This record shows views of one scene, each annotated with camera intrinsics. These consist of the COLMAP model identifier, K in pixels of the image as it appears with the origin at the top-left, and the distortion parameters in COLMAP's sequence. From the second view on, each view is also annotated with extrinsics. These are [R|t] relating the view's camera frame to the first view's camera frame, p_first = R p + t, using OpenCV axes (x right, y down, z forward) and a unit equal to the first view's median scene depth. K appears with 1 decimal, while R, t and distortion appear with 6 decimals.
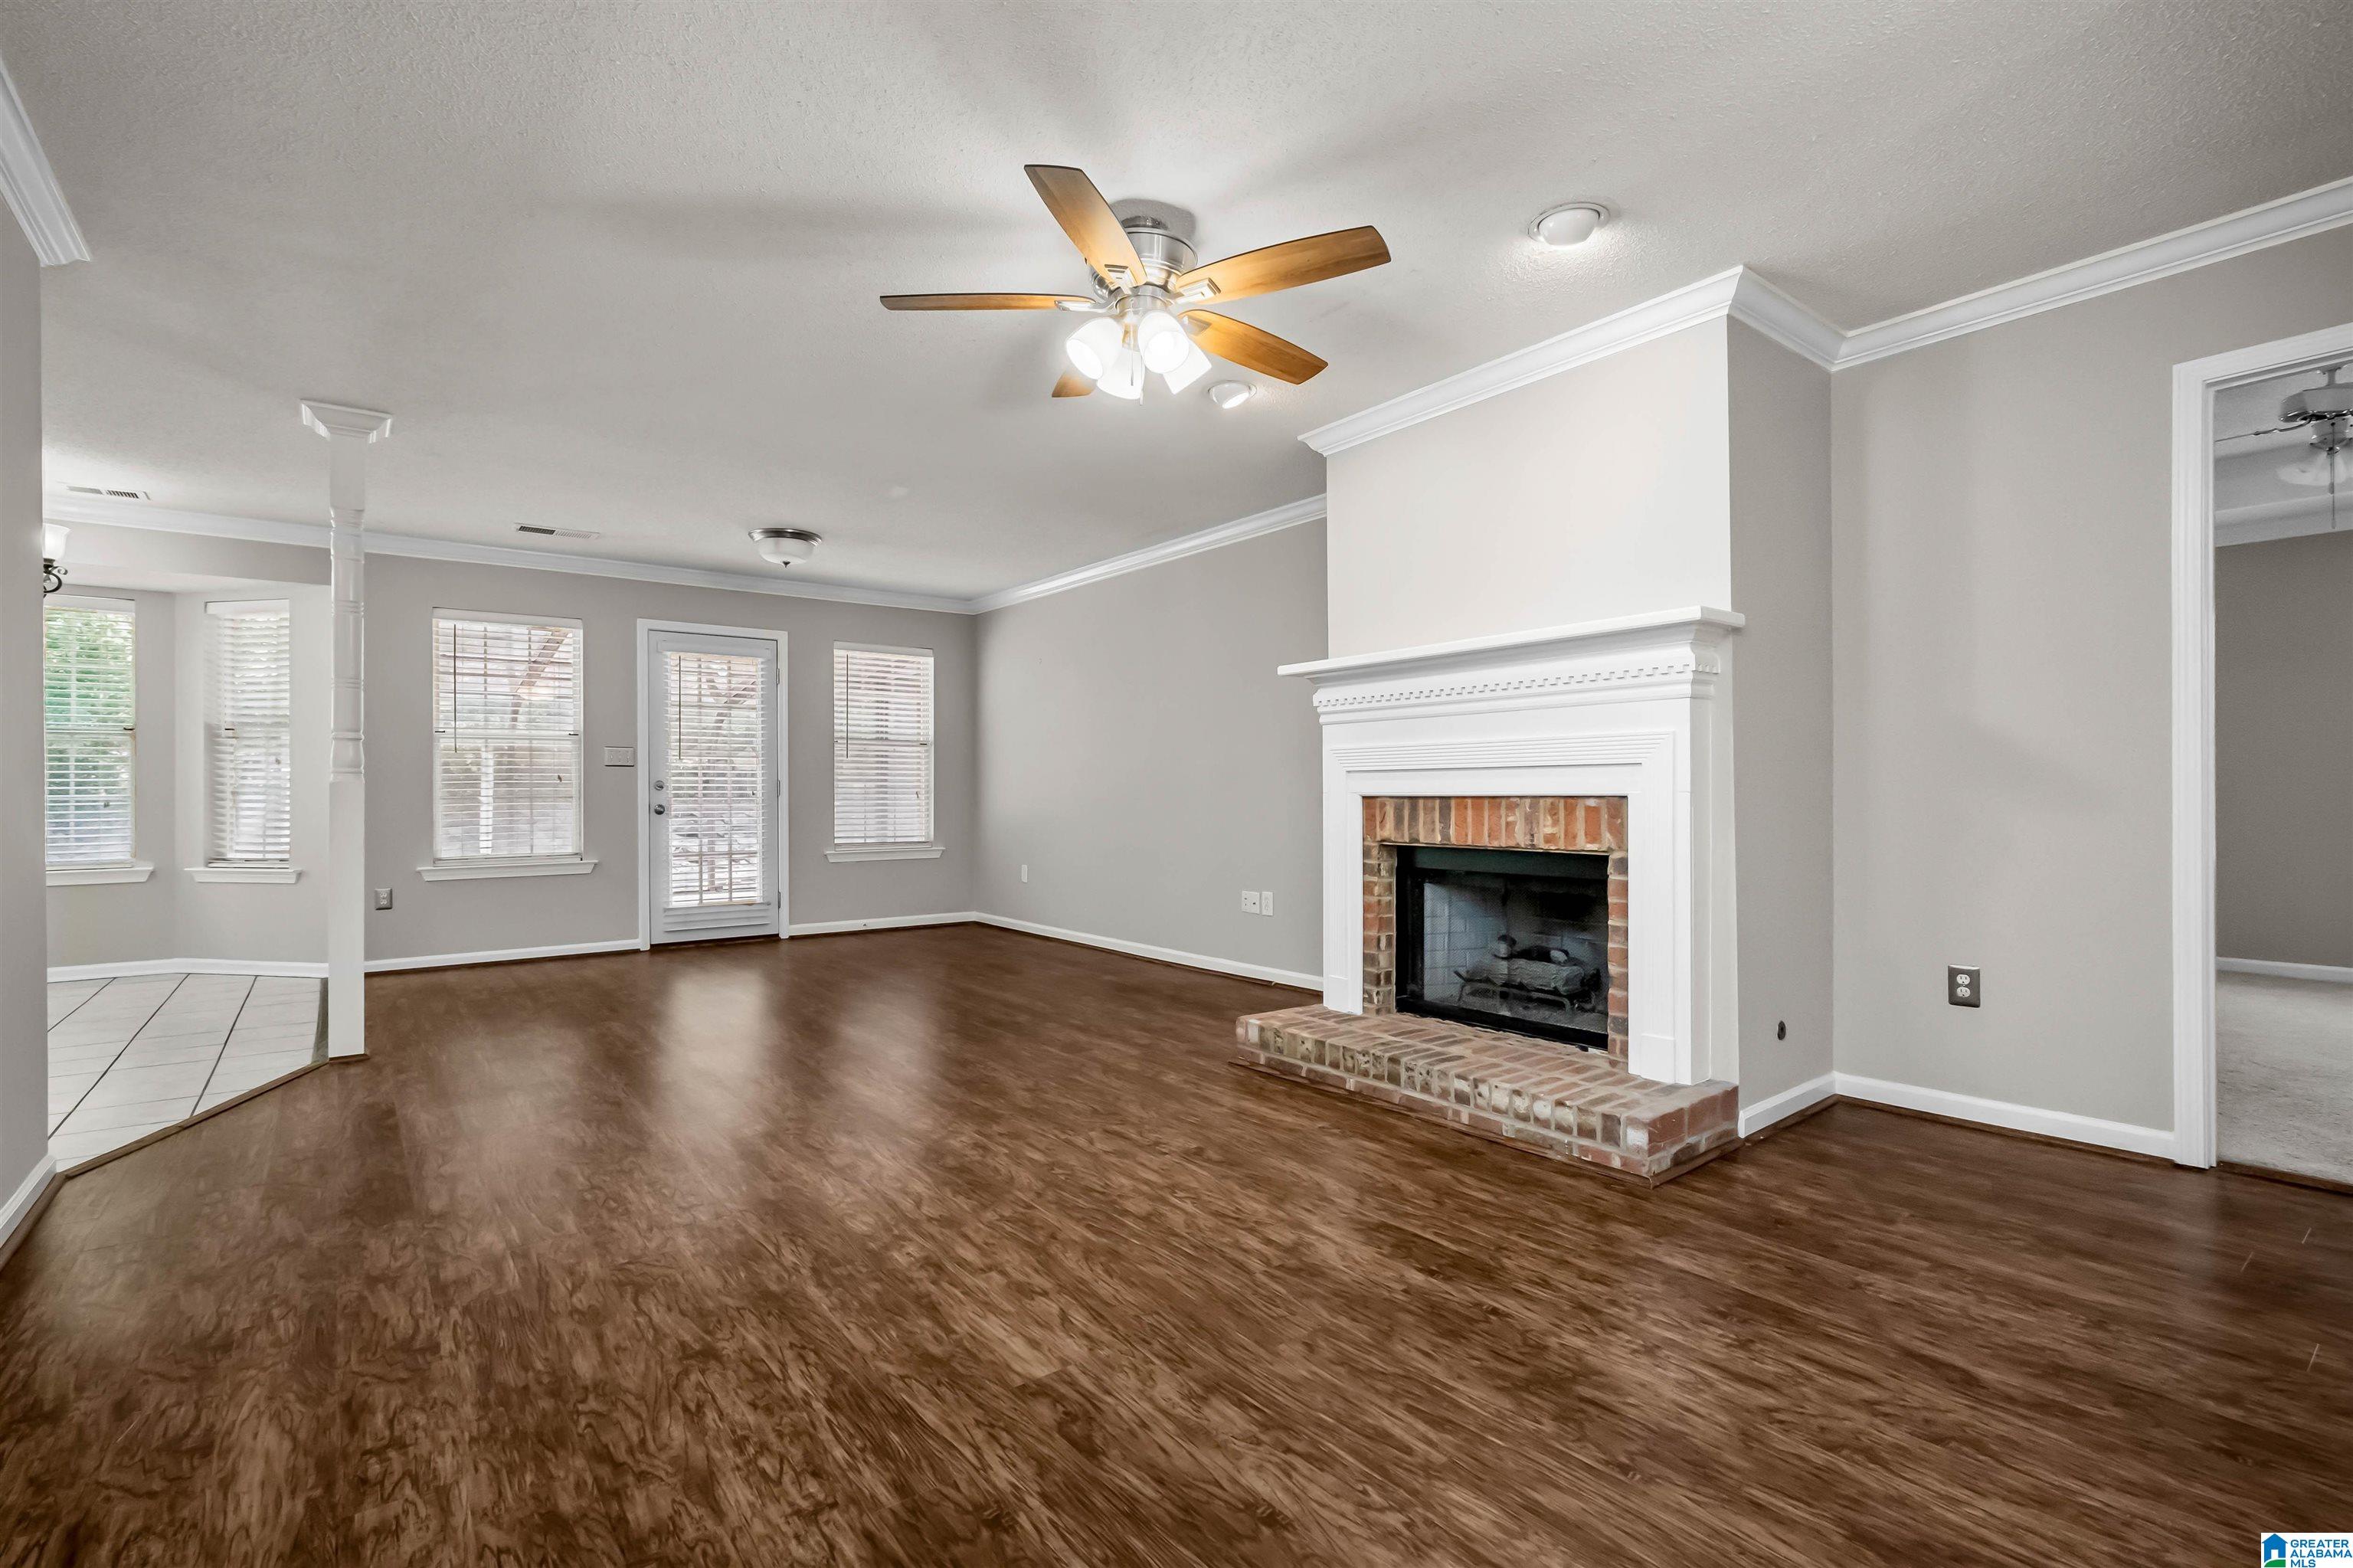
lens RADIAL K [[1097.6, 0, 1195.1], [0, 1097.6, 794.6], [0, 0, 1]] dist [-0.000893, 0.000297]
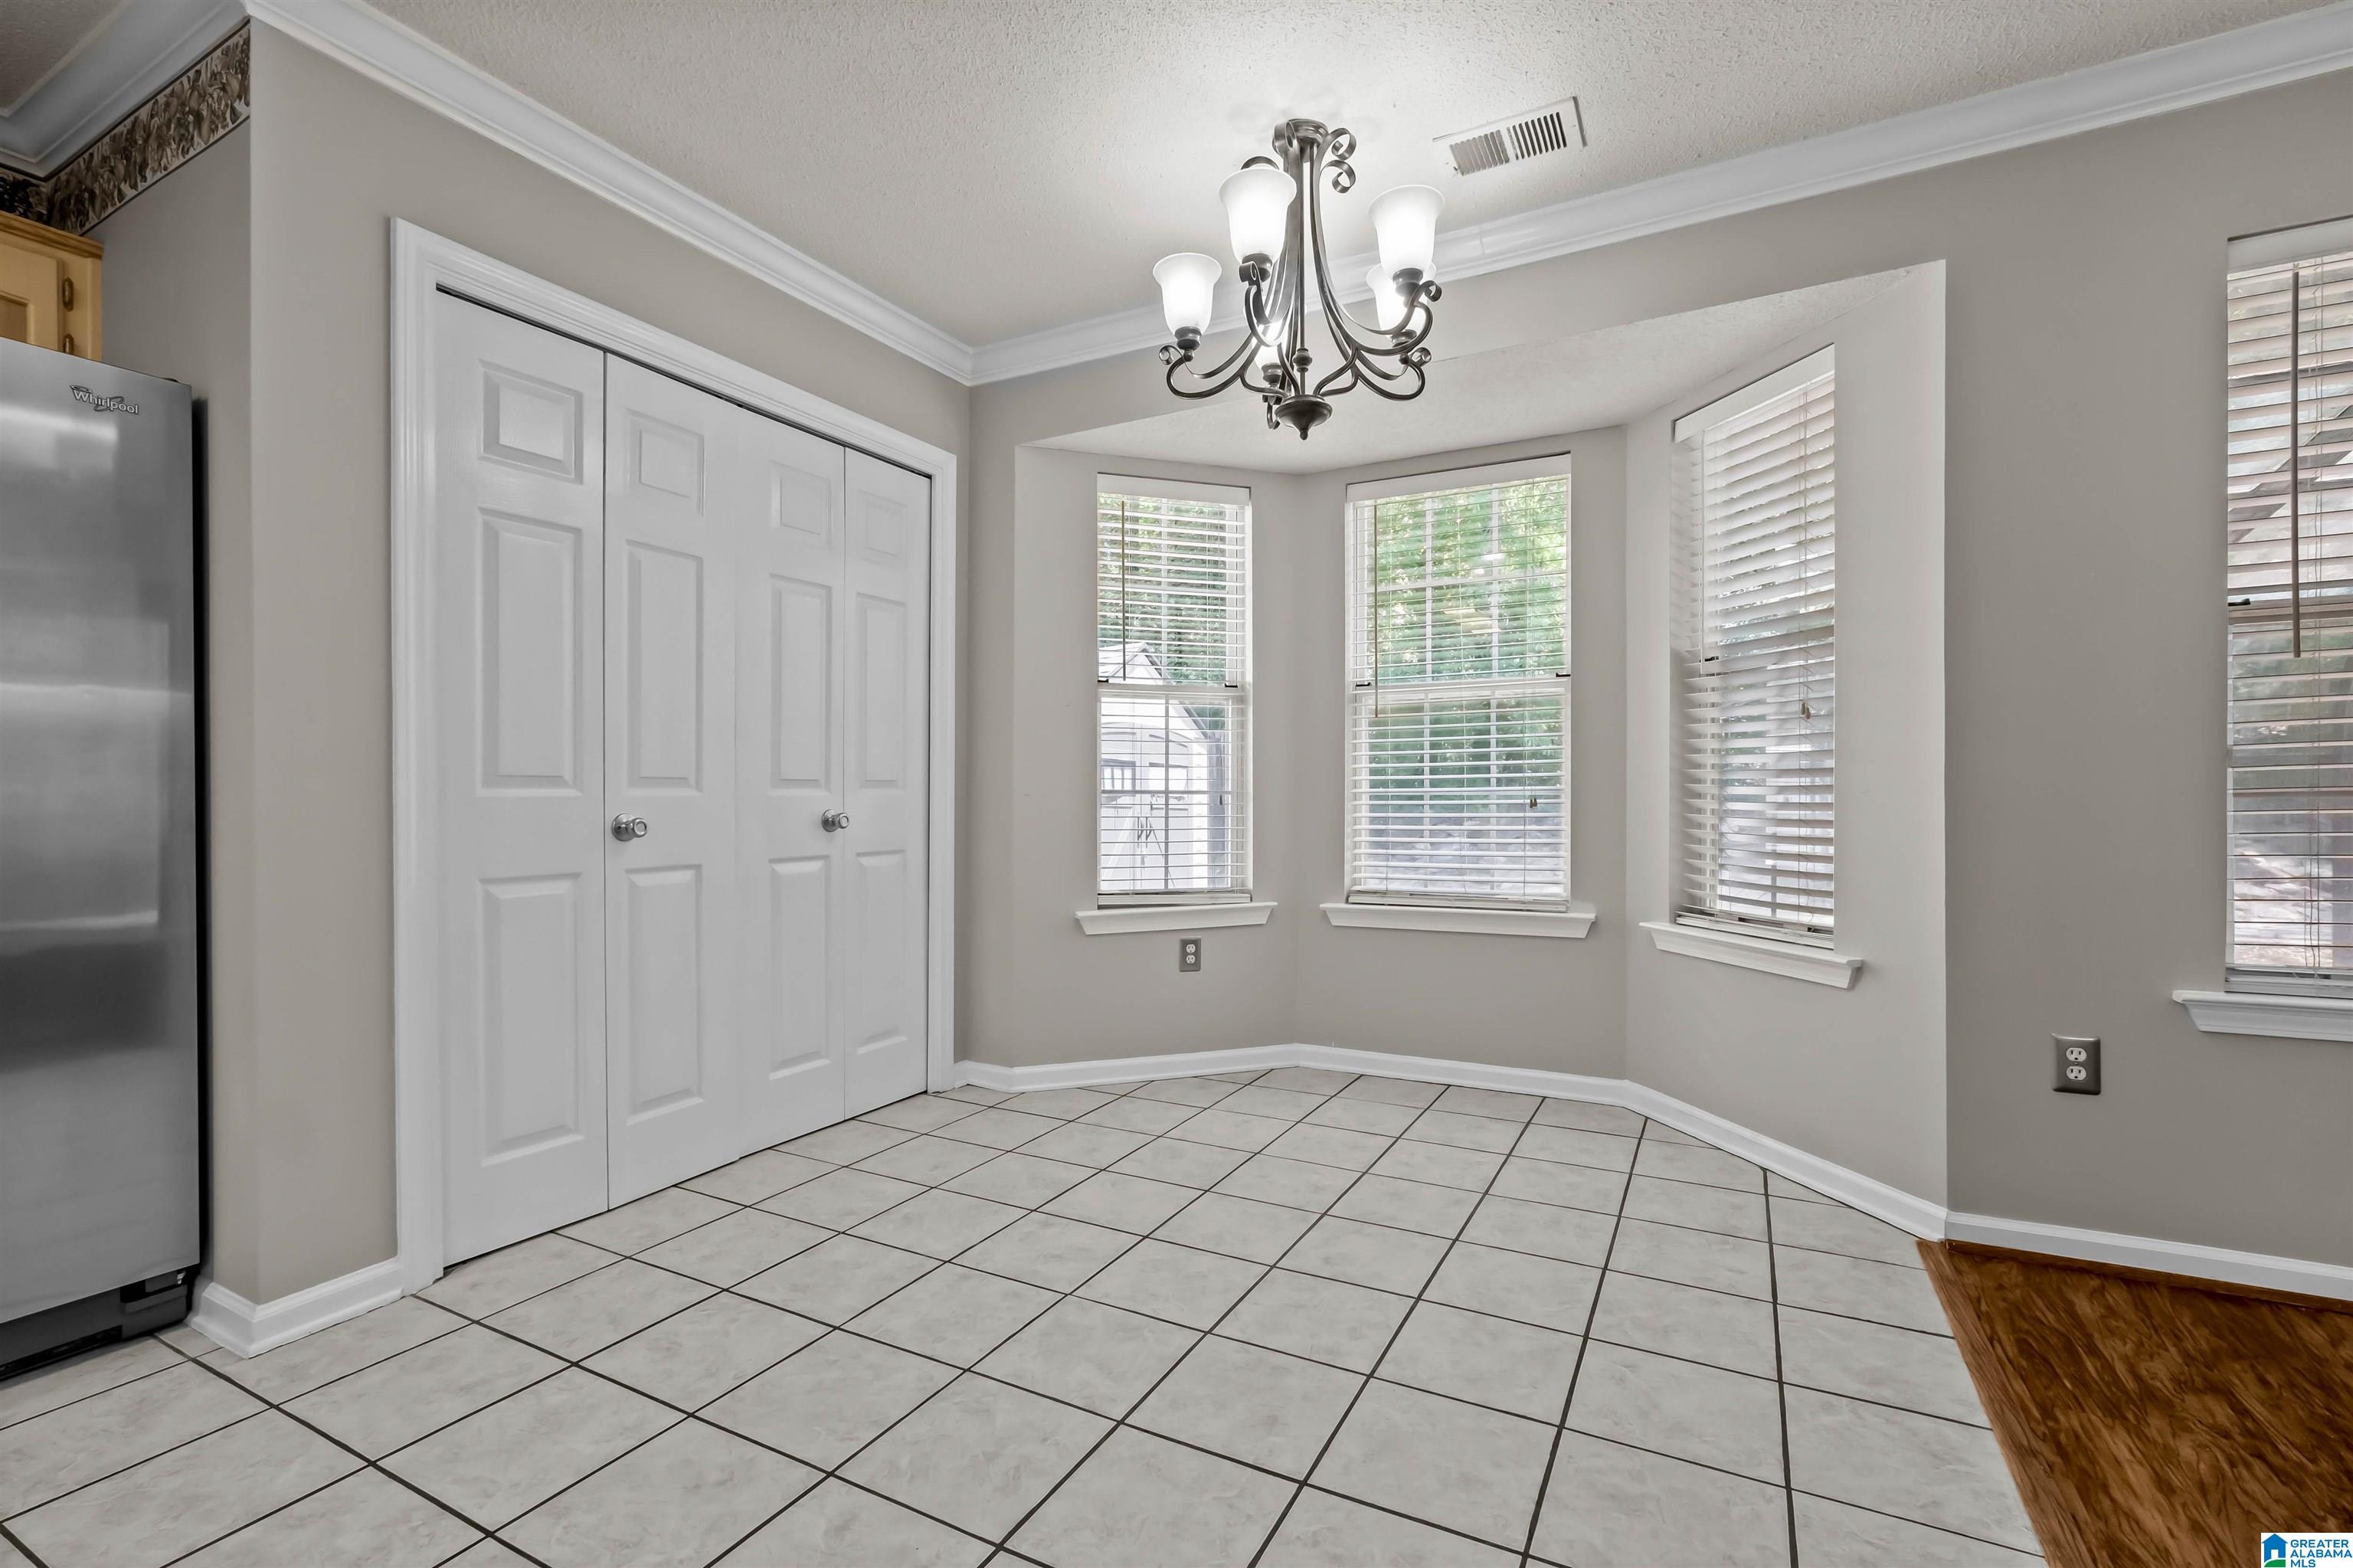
lens RADIAL K [[1042.9, 0, 1171.9], [0, 1042.9, 804.5], [0, 0, 1]] dist [0.002619, 0.000410]
pose [[0.400223, 0.009995, -0.916363, -0.910955], [0.002624, 0.999924, 0.012052, 0.003899], [0.916414, -0.007228, 0.400166, 0.978840]]
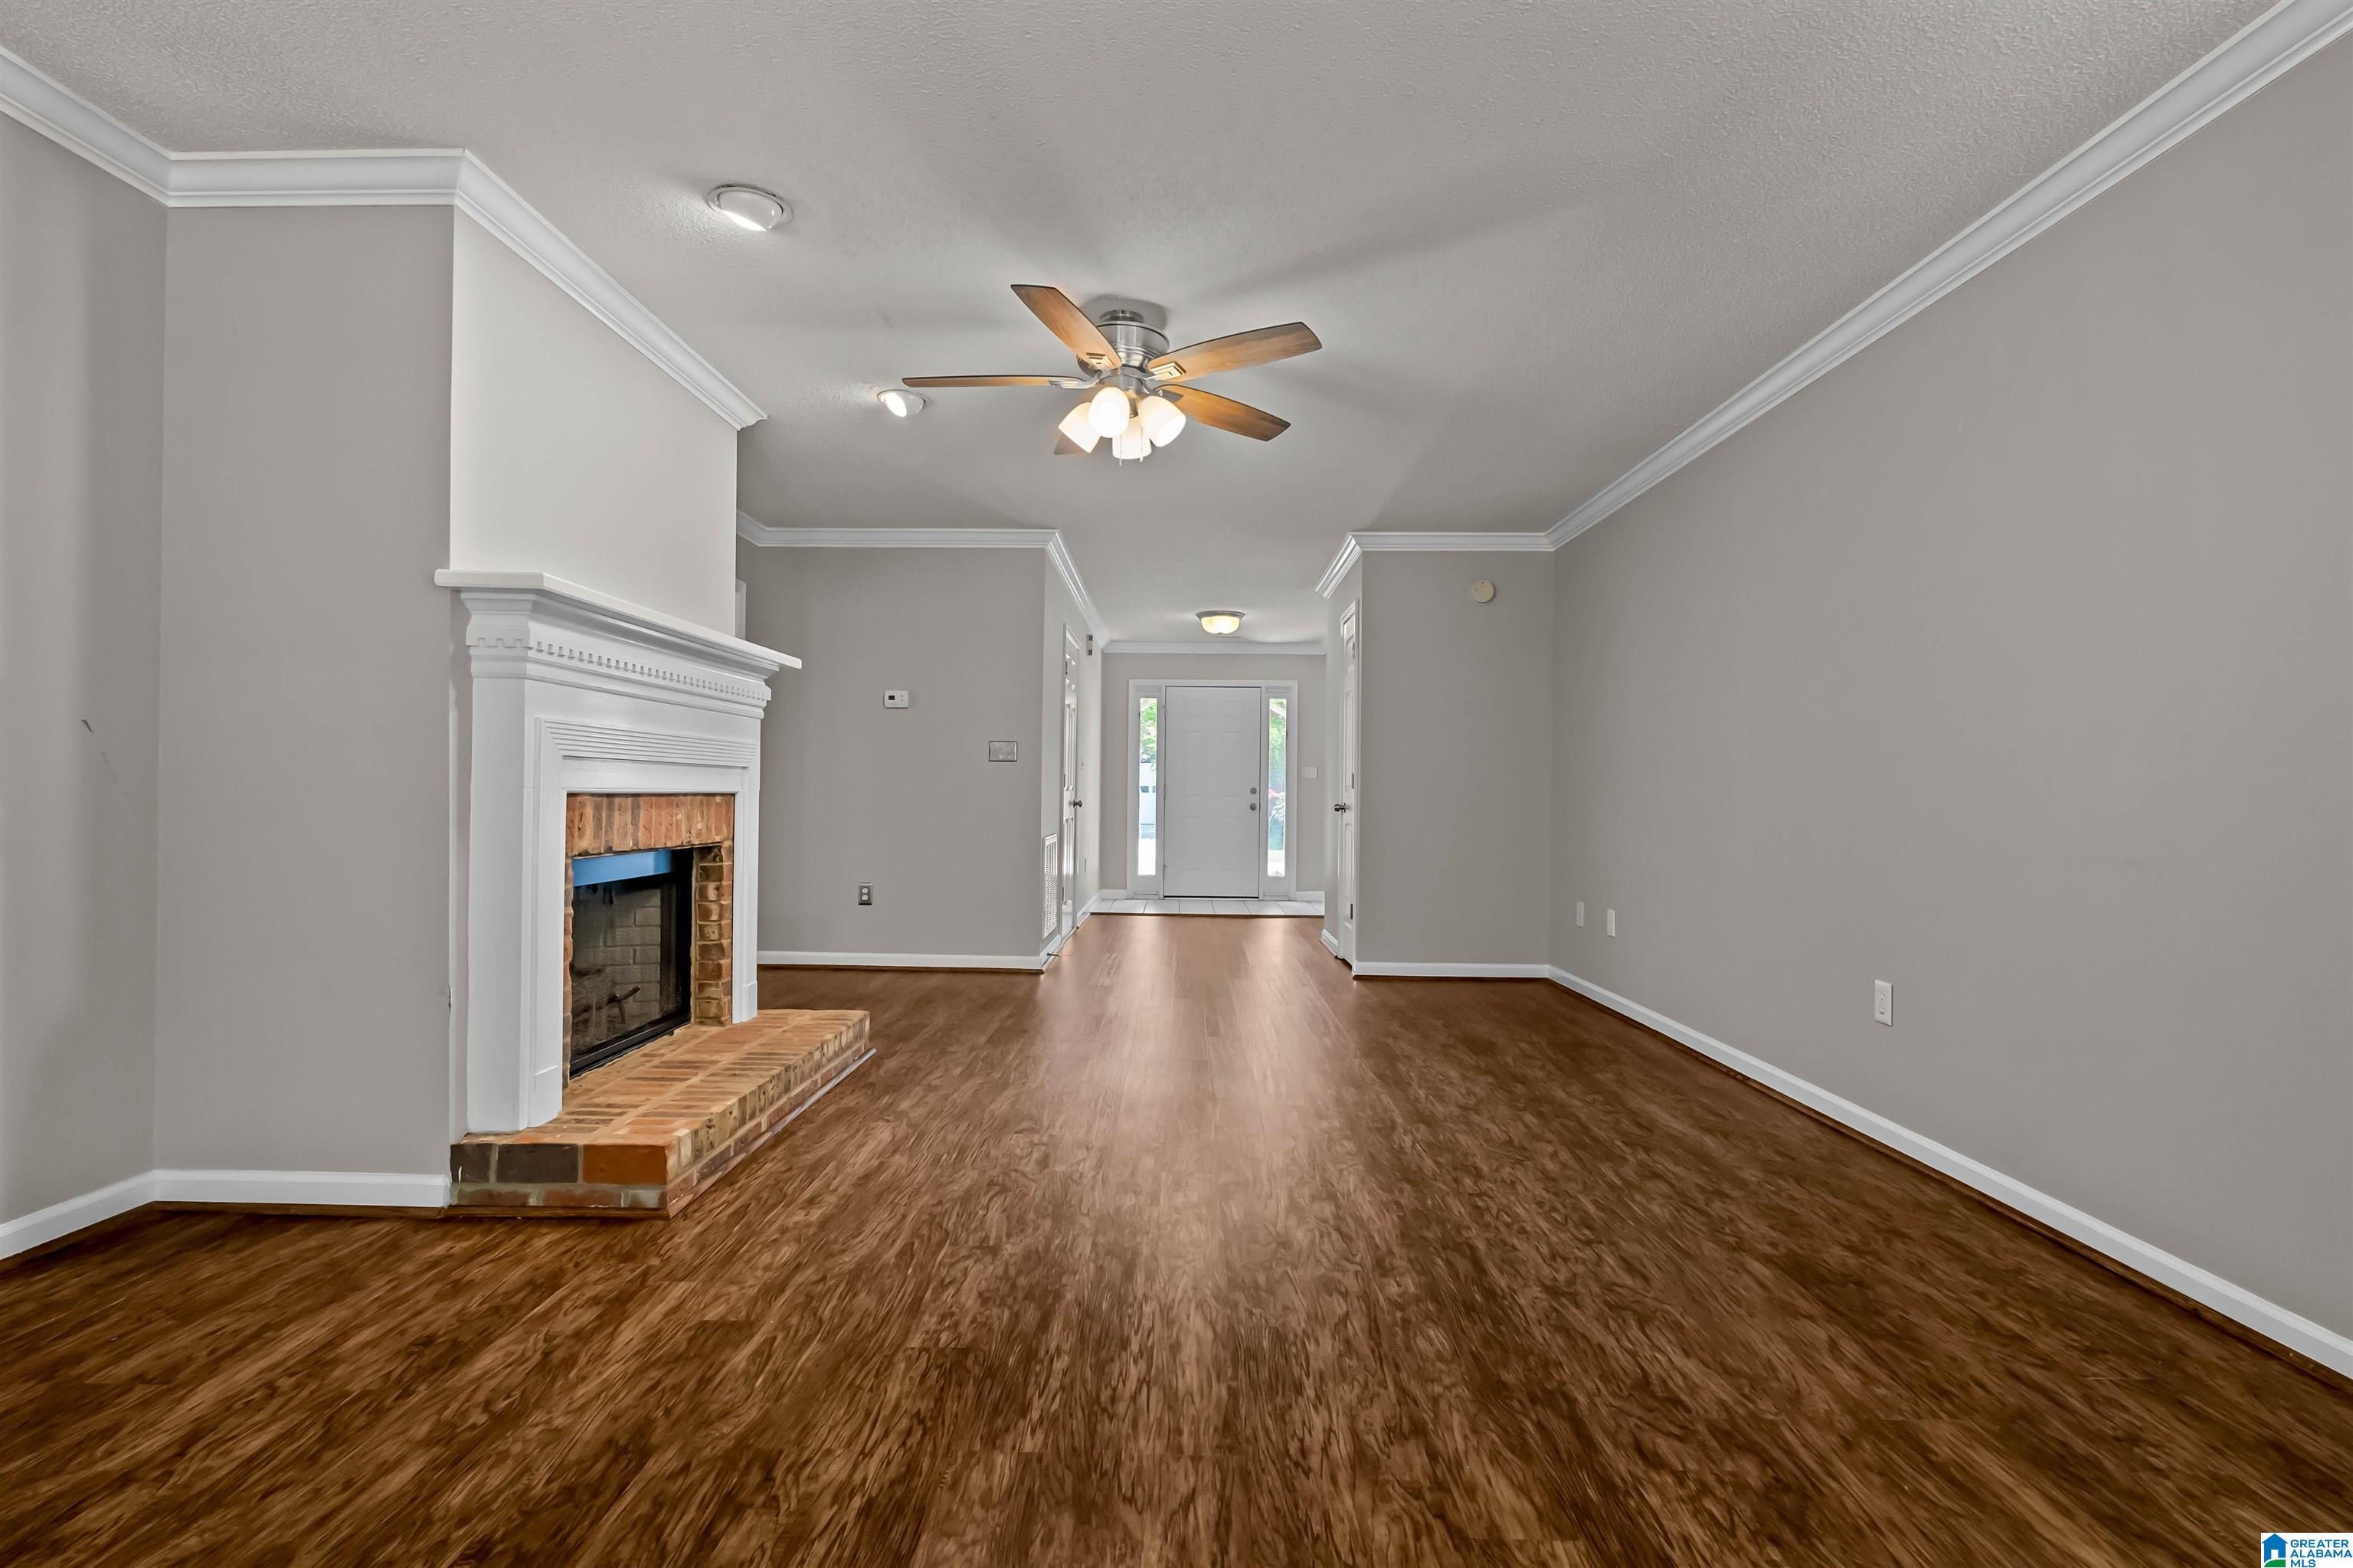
lens RADIAL K [[1052.7, 0, 1167.5], [0, 1052.7, 792.9], [0, 0, 1]] dist [-0.001511, 0.000875]
pose [[-0.770158, -0.003696, 0.637842, -0.656837], [-0.008780, 0.999950, -0.004806, 0.002067], [-0.637793, -0.009301, -0.770152, 1.486848]]
